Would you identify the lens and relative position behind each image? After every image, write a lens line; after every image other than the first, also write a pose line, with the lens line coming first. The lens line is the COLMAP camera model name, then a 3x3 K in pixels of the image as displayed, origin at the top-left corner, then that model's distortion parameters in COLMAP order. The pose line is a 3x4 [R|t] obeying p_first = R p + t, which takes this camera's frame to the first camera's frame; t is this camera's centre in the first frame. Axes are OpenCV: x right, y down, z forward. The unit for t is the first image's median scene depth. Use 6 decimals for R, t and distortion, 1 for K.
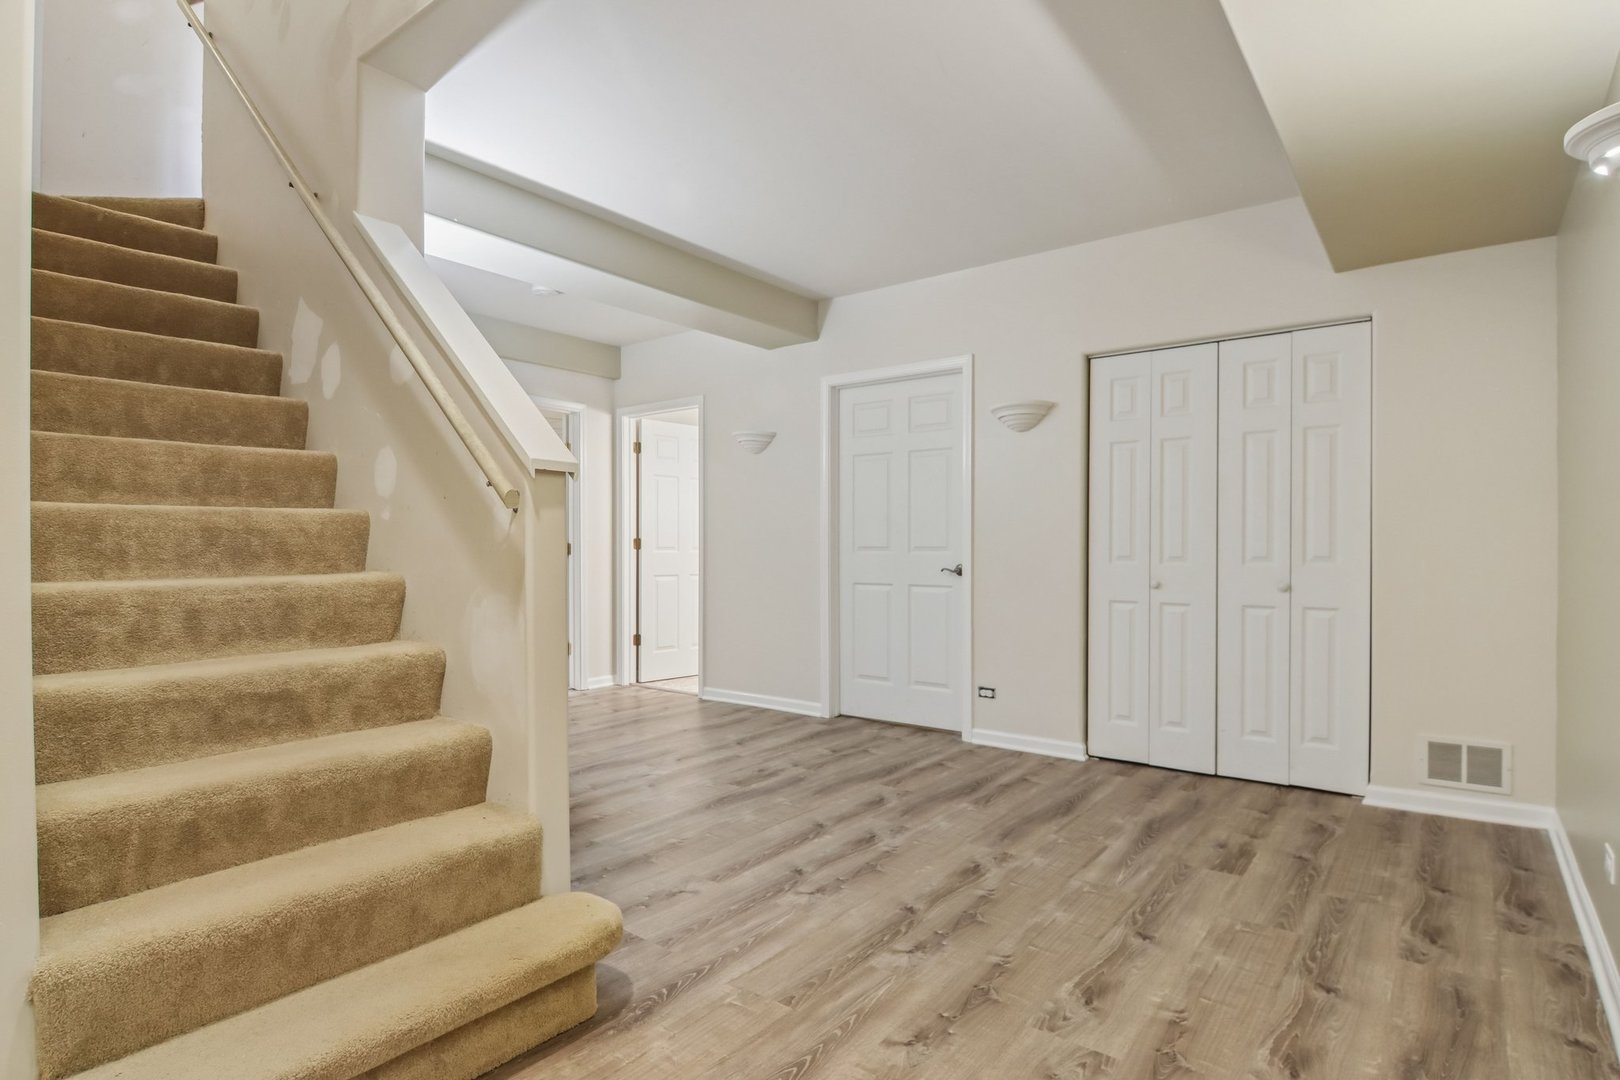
lens RADIAL K [[830.2, 0, 812.0], [0, 830.2, 545.5], [0, 0, 1]] dist [-0.006417, -0.011032]
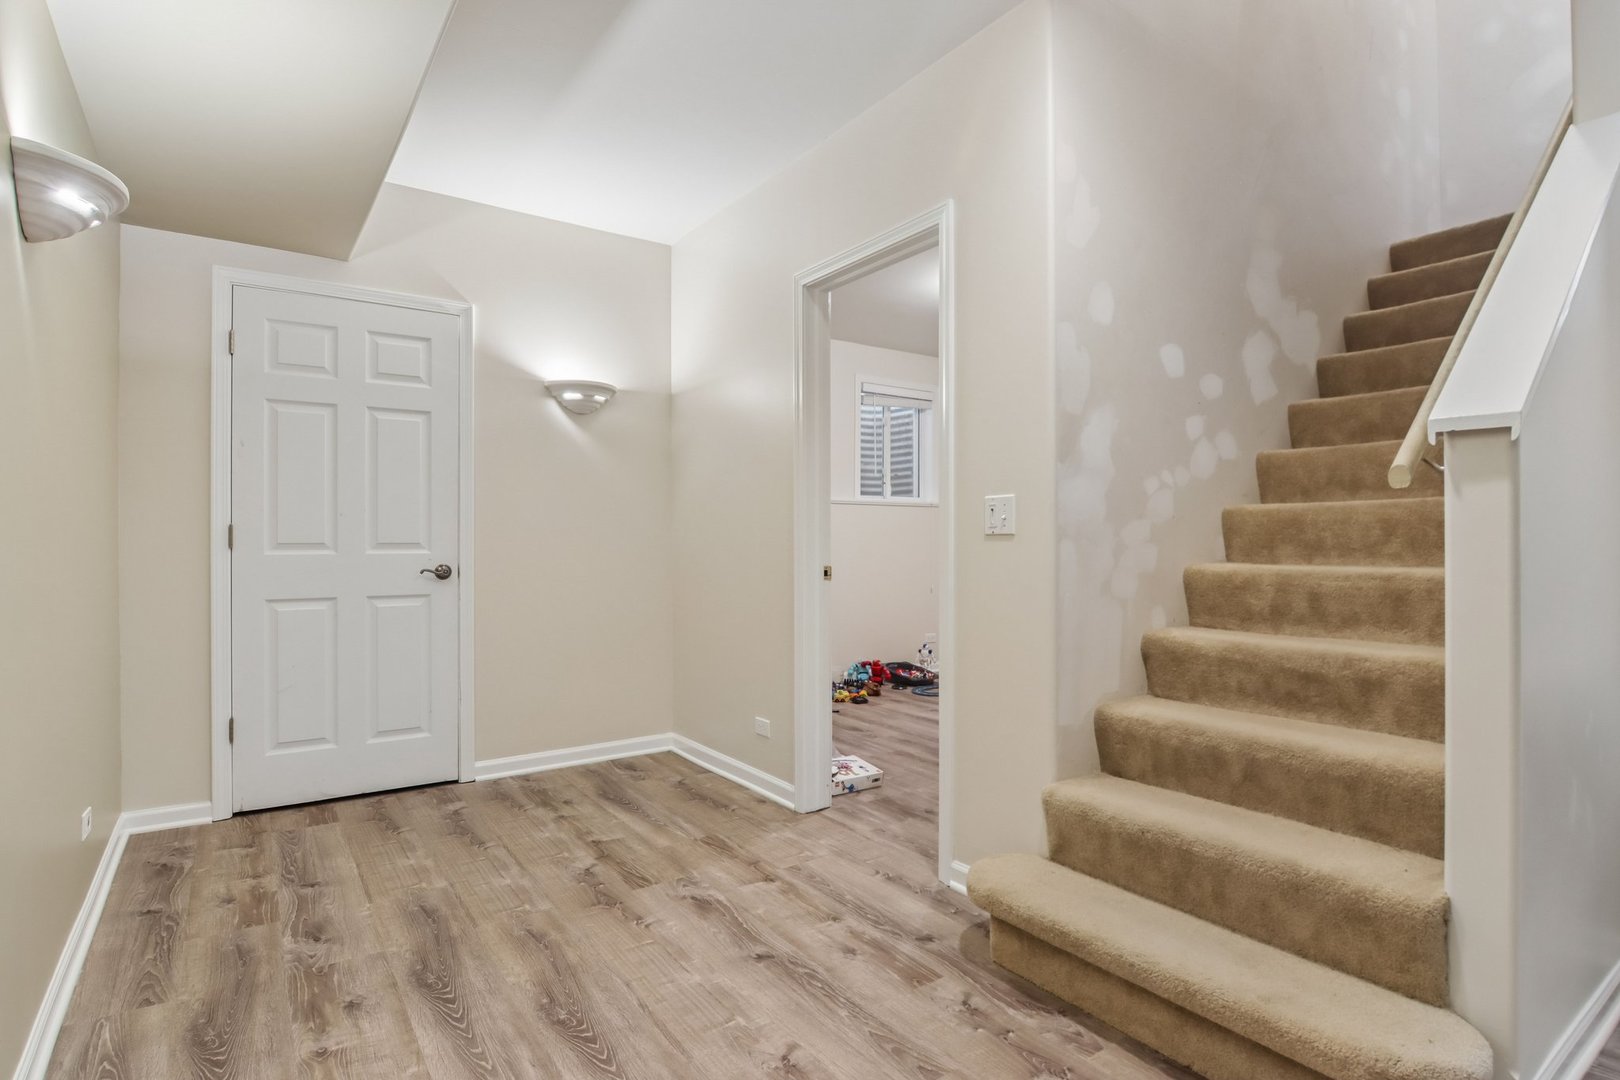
lens RADIAL K [[830.2, 0, 854.9], [0, 830.2, 541.0], [0, 0, 1]] dist [-0.006417, -0.011032]
pose [[-0.274427, -0.002927, -0.961604, 0.548760], [0.004795, 0.999979, -0.004412, 0.008867], [0.961596, -0.005822, -0.274407, 0.735884]]
